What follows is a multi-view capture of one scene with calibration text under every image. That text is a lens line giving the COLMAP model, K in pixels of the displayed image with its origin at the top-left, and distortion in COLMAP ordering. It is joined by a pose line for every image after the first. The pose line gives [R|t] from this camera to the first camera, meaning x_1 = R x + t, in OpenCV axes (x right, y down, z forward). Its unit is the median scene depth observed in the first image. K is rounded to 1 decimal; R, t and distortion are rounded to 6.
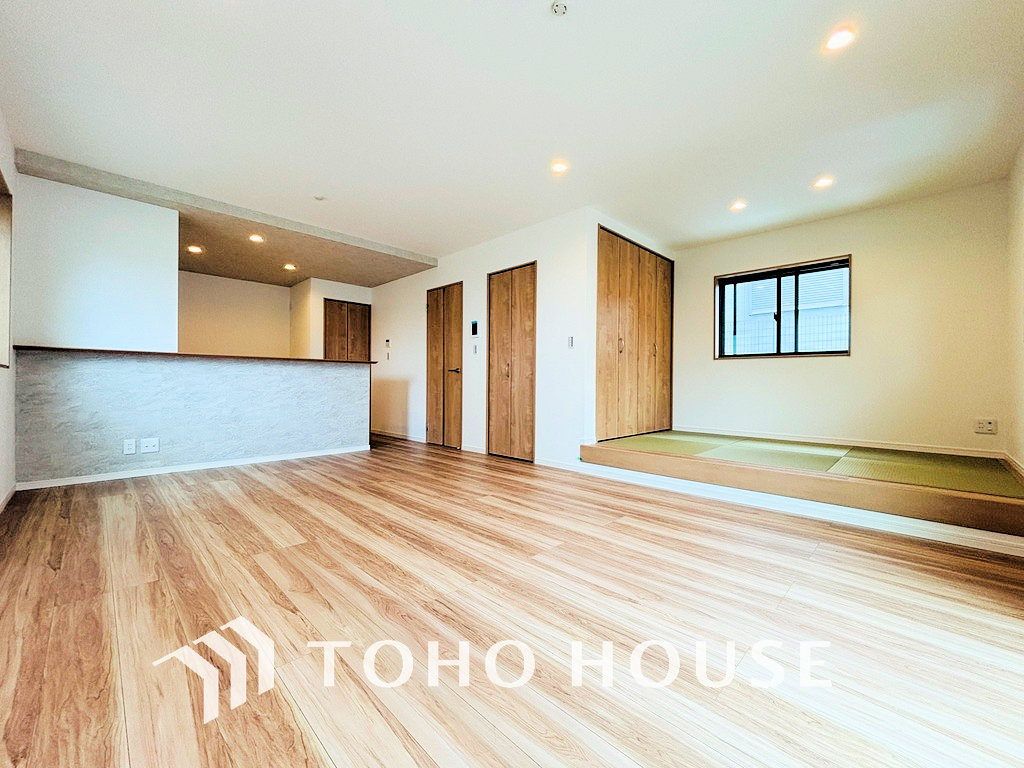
lens RADIAL K [[413.2, 0, 513.5], [0, 413.2, 384.5], [0, 0, 1]] dist [0.004464, -0.000466]
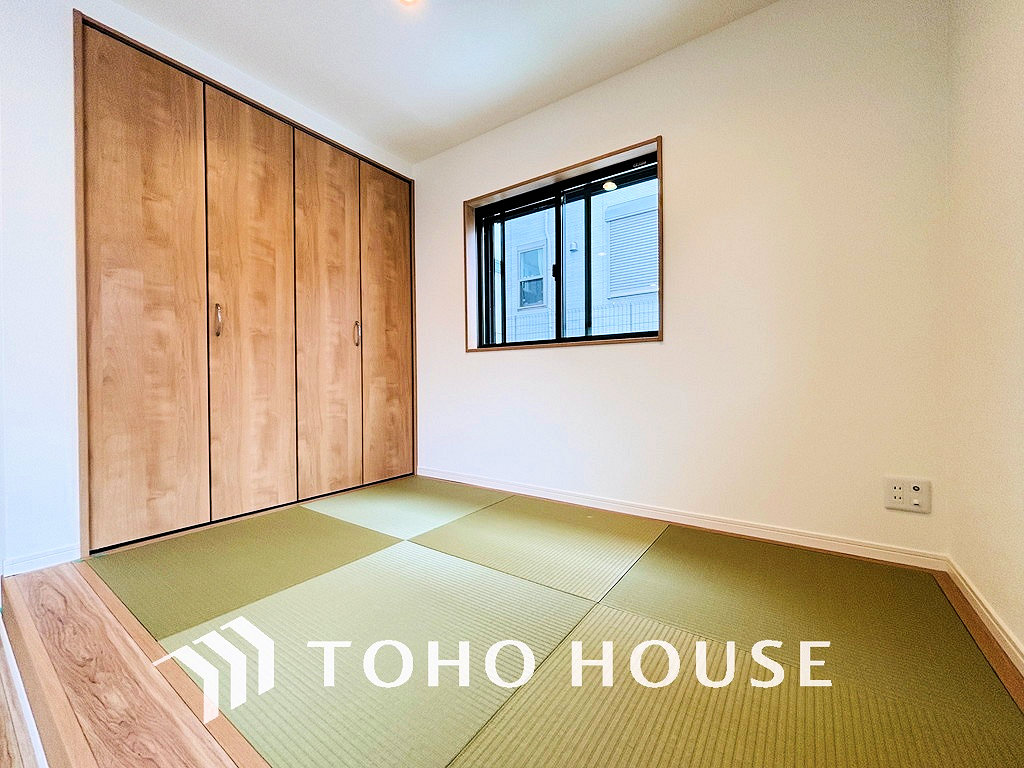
lens RADIAL K [[413.2, 0, 510.0], [0, 413.2, 382.5], [0, 0, 1]] dist [0.004464, -0.000466]
pose [[0.986288, -0.016777, 0.164176, 0.484939], [0.016665, 0.999859, 0.002059, -0.019625], [-0.164187, 0.000705, 0.986429, 0.473209]]
